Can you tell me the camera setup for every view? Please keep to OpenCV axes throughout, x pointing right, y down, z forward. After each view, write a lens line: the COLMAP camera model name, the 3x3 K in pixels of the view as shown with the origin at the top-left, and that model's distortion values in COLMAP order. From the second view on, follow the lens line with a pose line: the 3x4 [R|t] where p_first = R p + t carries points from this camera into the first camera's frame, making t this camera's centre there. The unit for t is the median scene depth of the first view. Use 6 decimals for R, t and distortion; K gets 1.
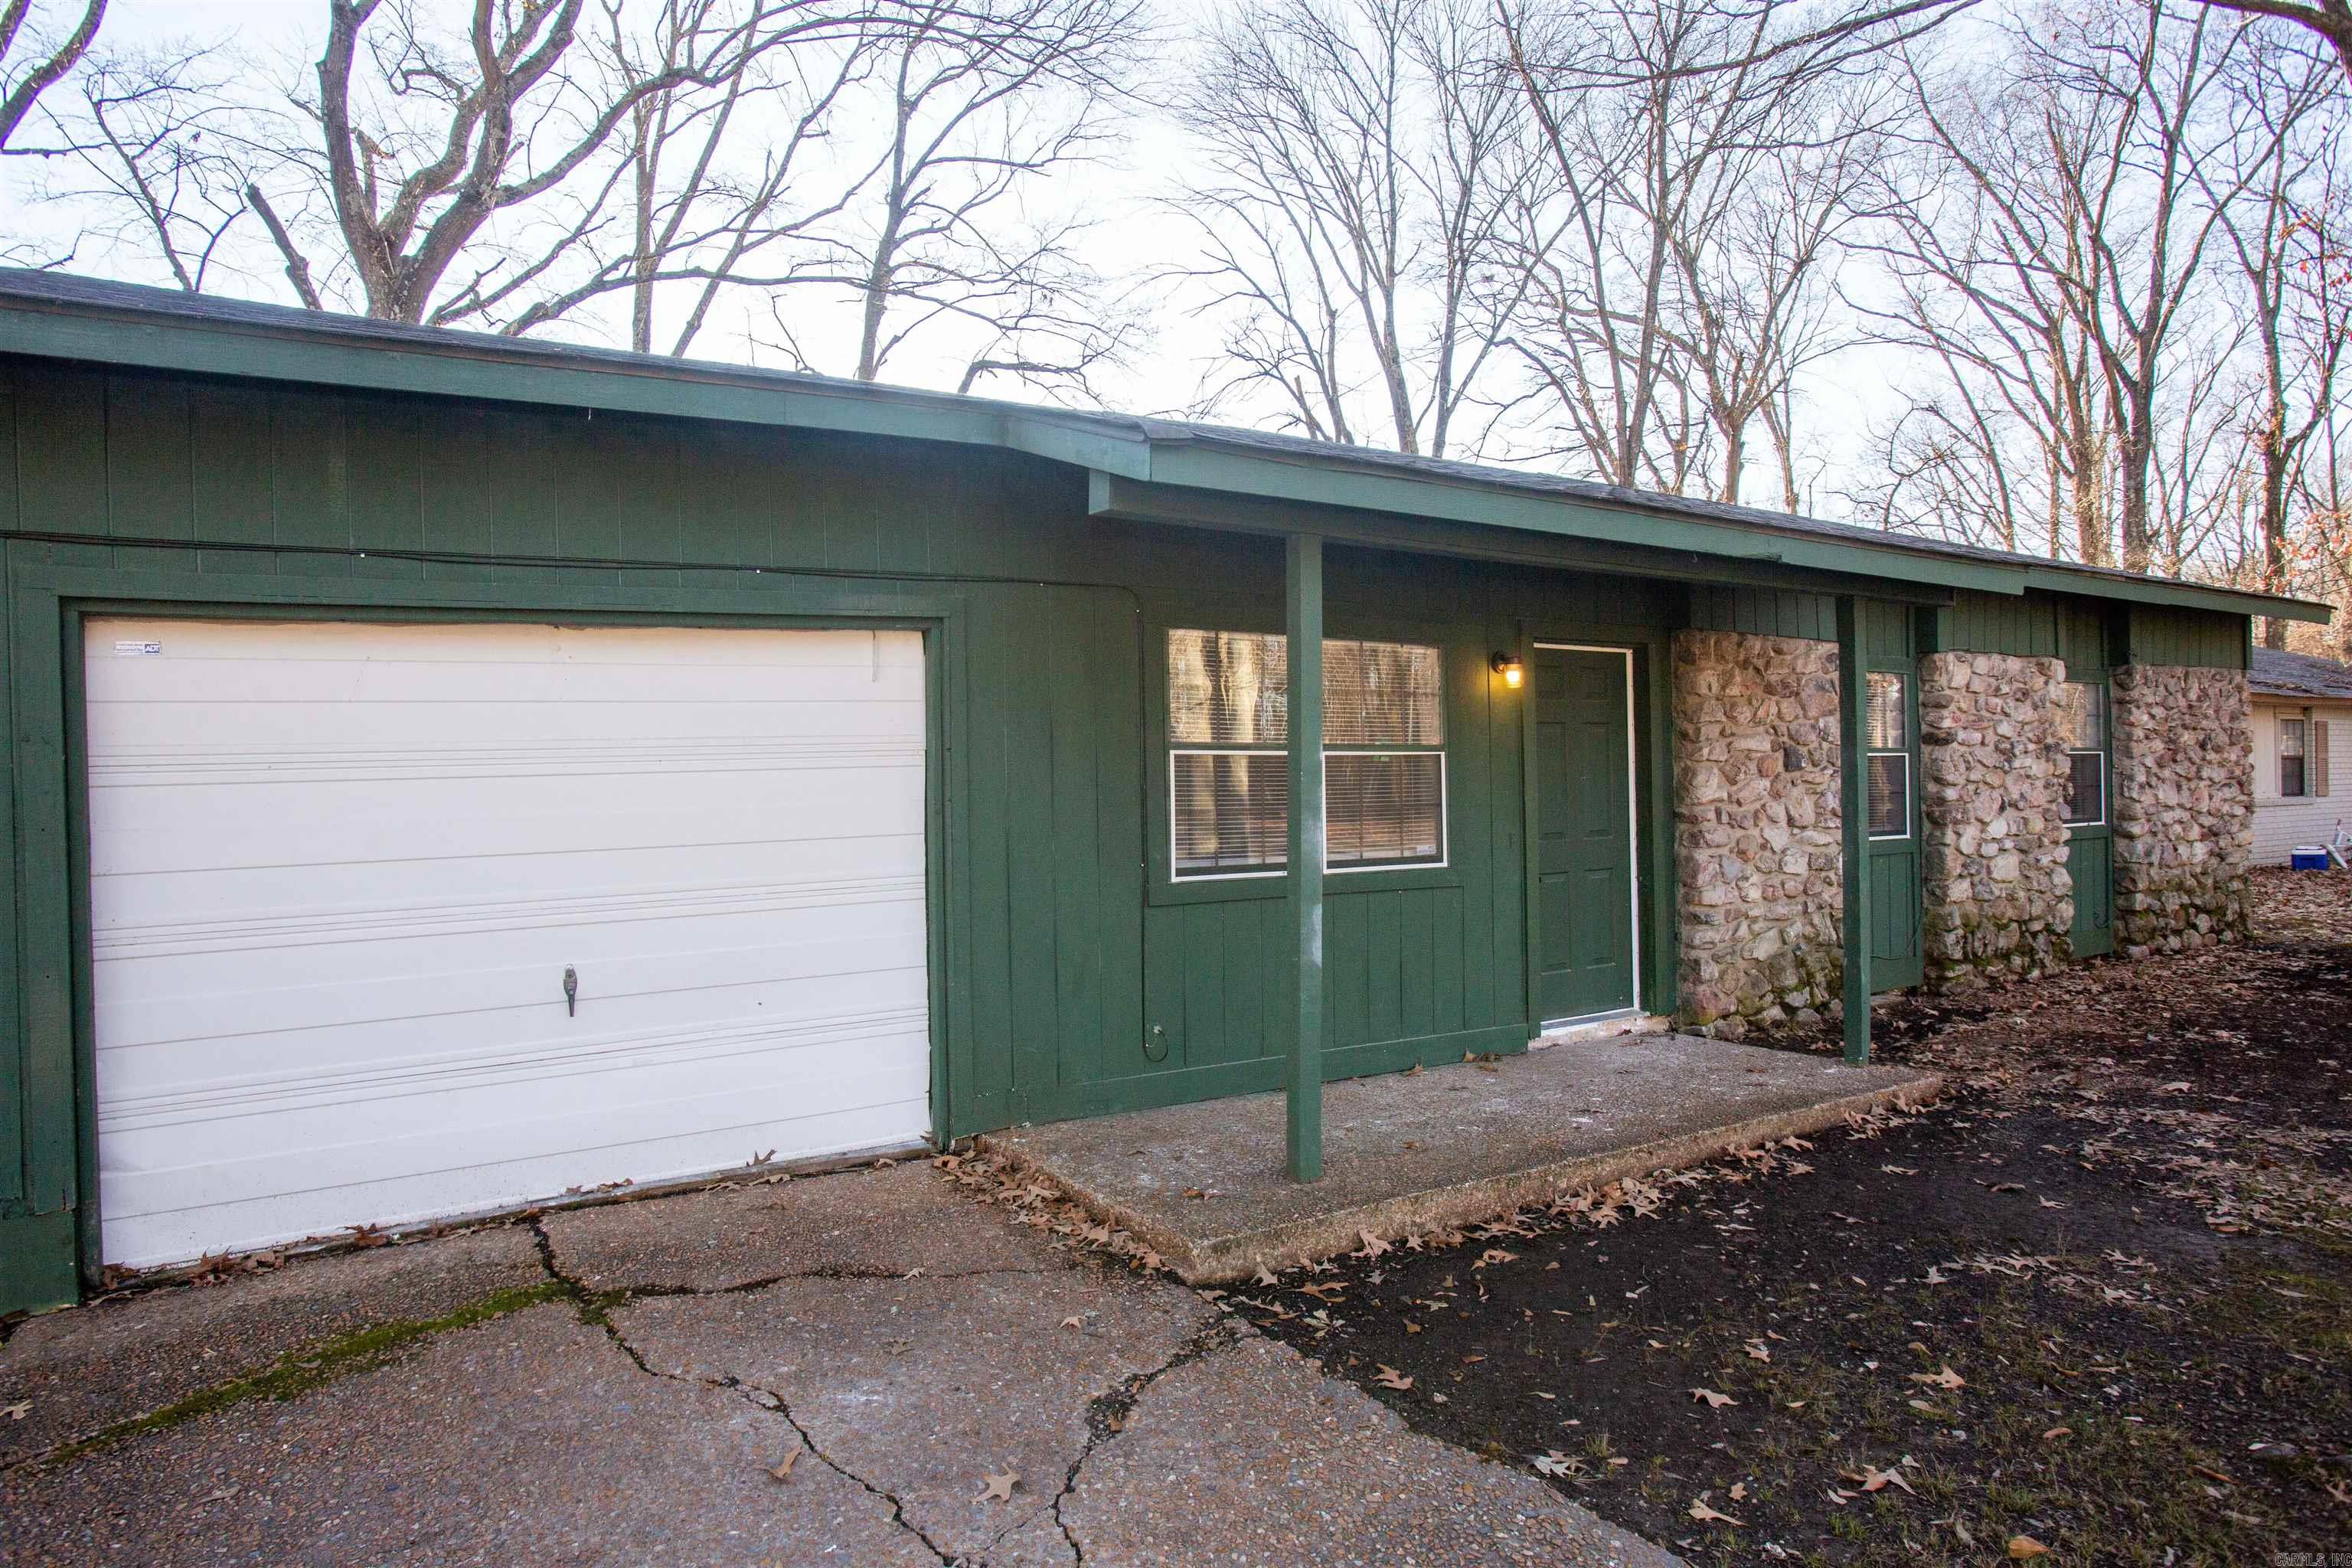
lens RADIAL K [[1294.4, 0, 1177.3], [0, 1294.4, 782.3], [0, 0, 1]] dist [-0.032302, -0.000217]
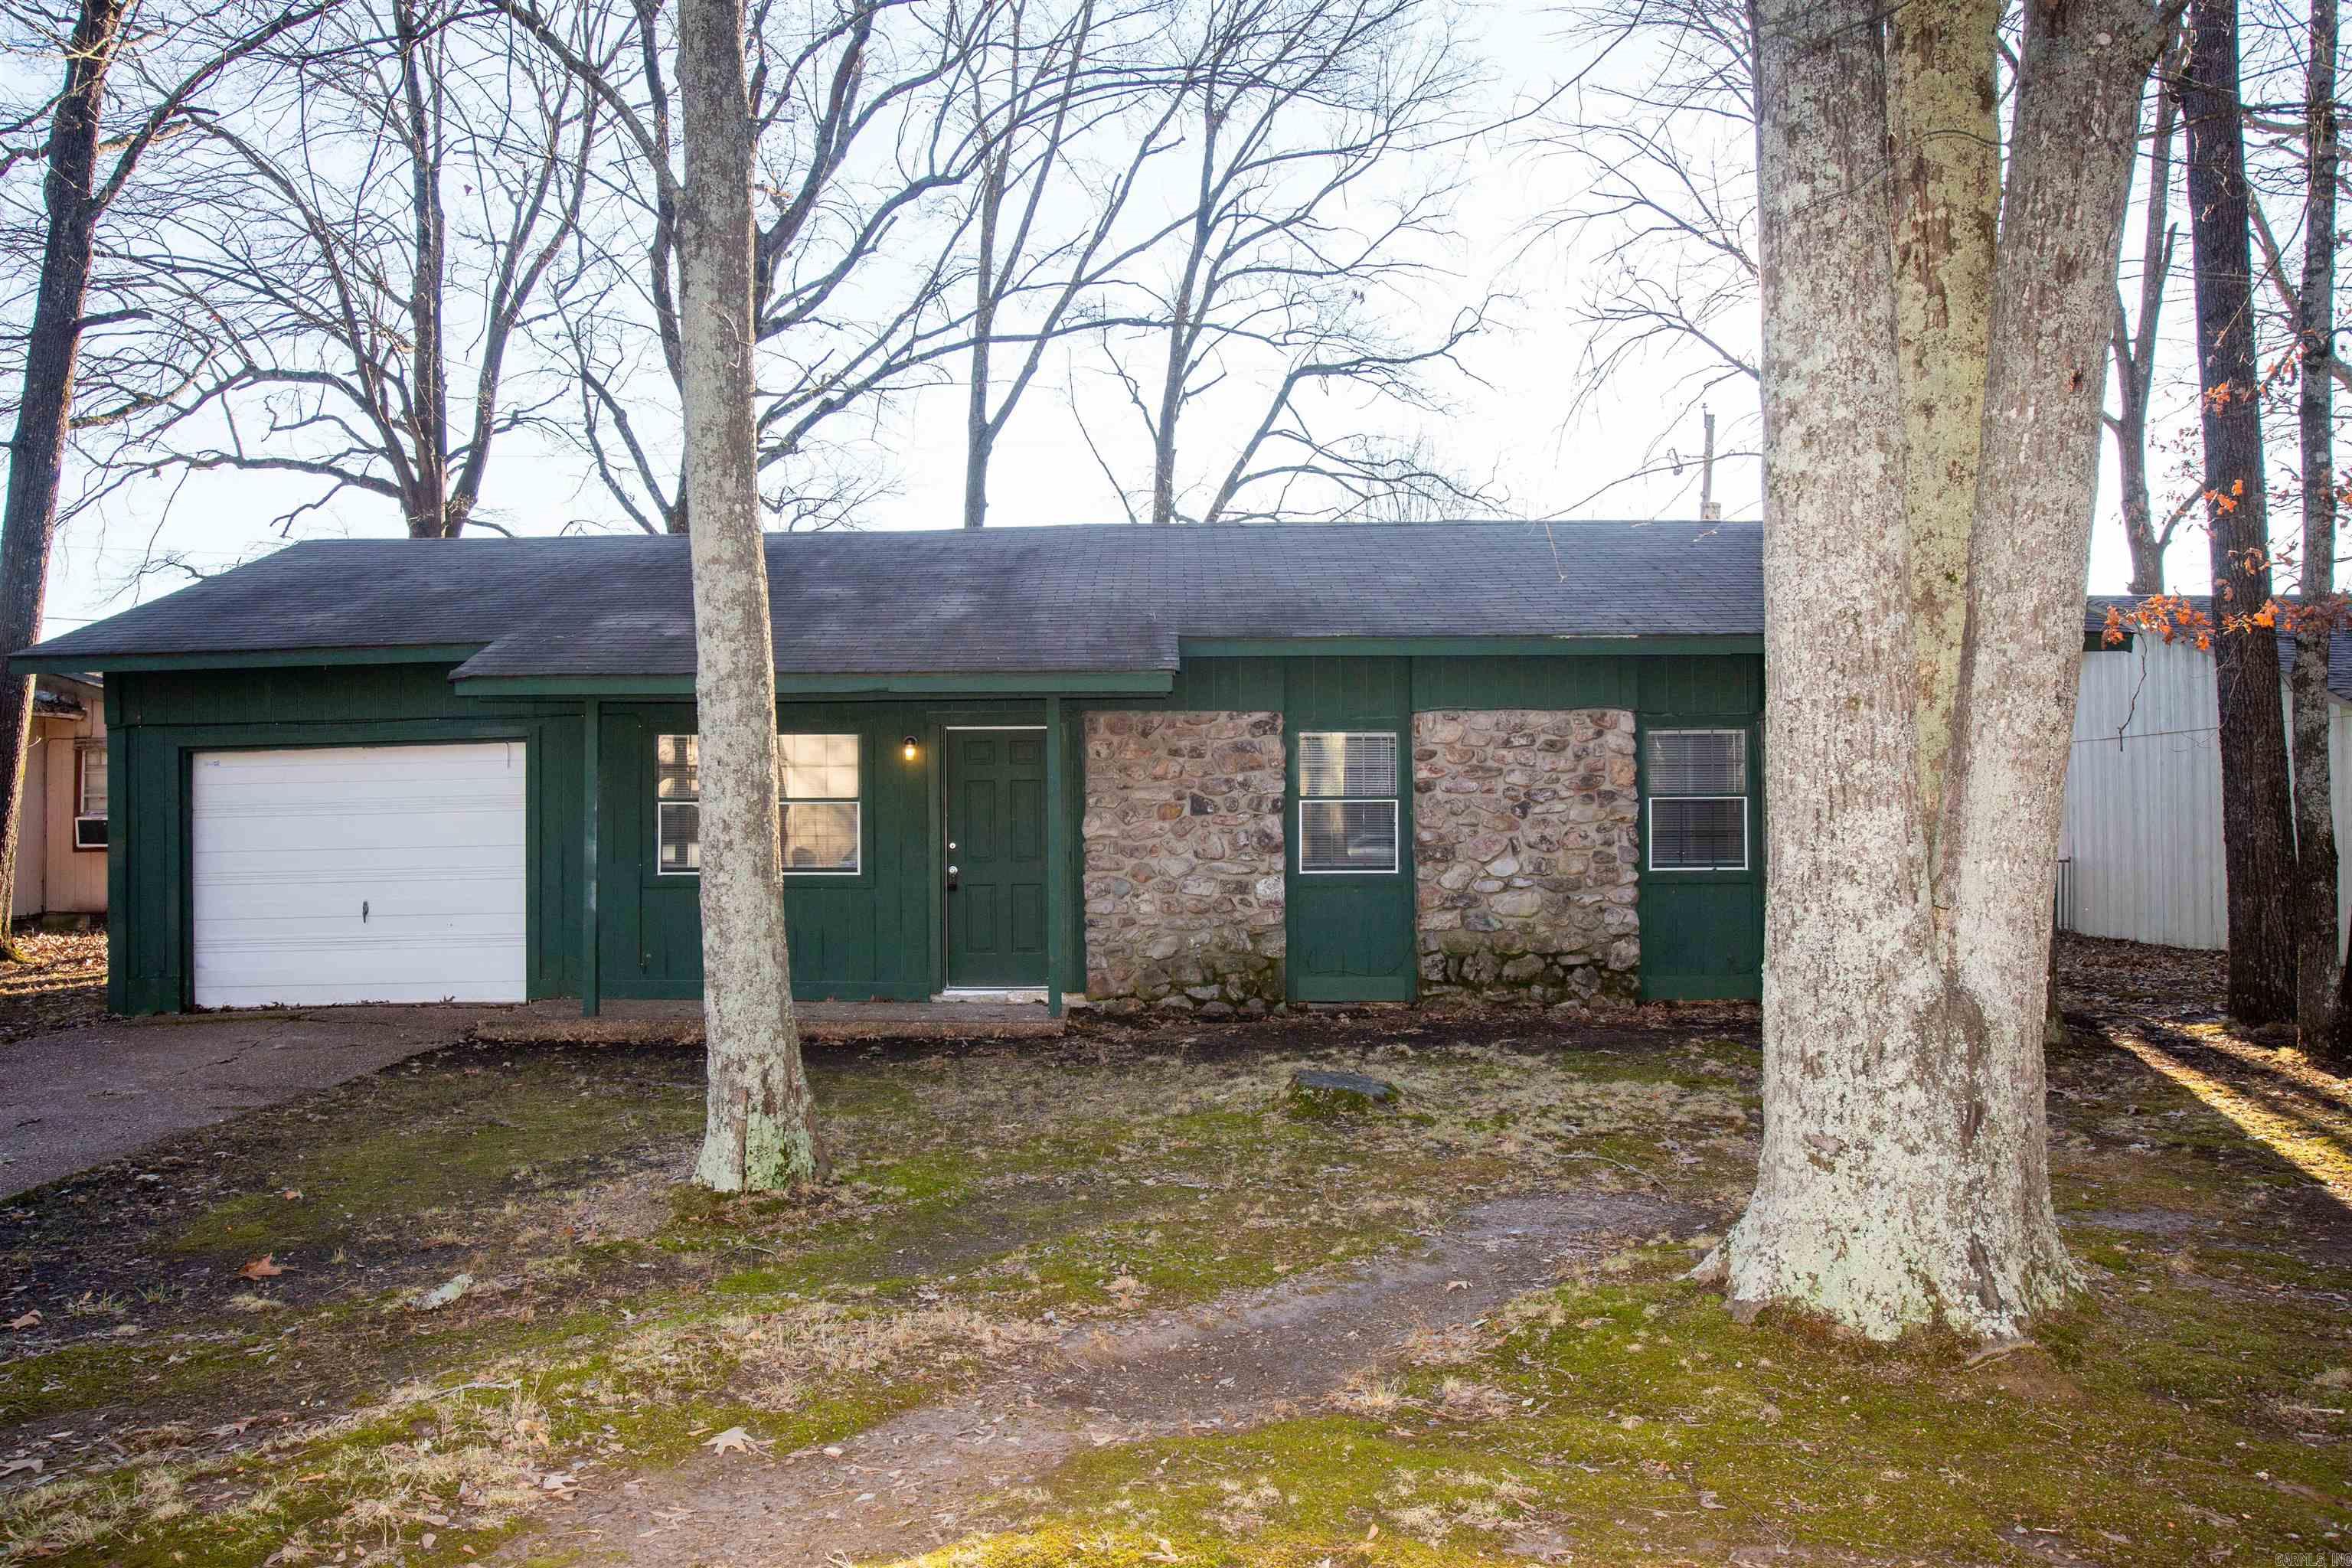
lens RADIAL K [[1859.0, 0, 1174.3], [0, 1859.0, 784.2], [0, 0, 1]] dist [-0.023789, 0.003825]
pose [[0.857850, -0.000874, -0.513900, 1.391679], [-0.007440, 0.999873, -0.014119, -0.013166], [0.513847, 0.015935, 0.857734, -0.603454]]
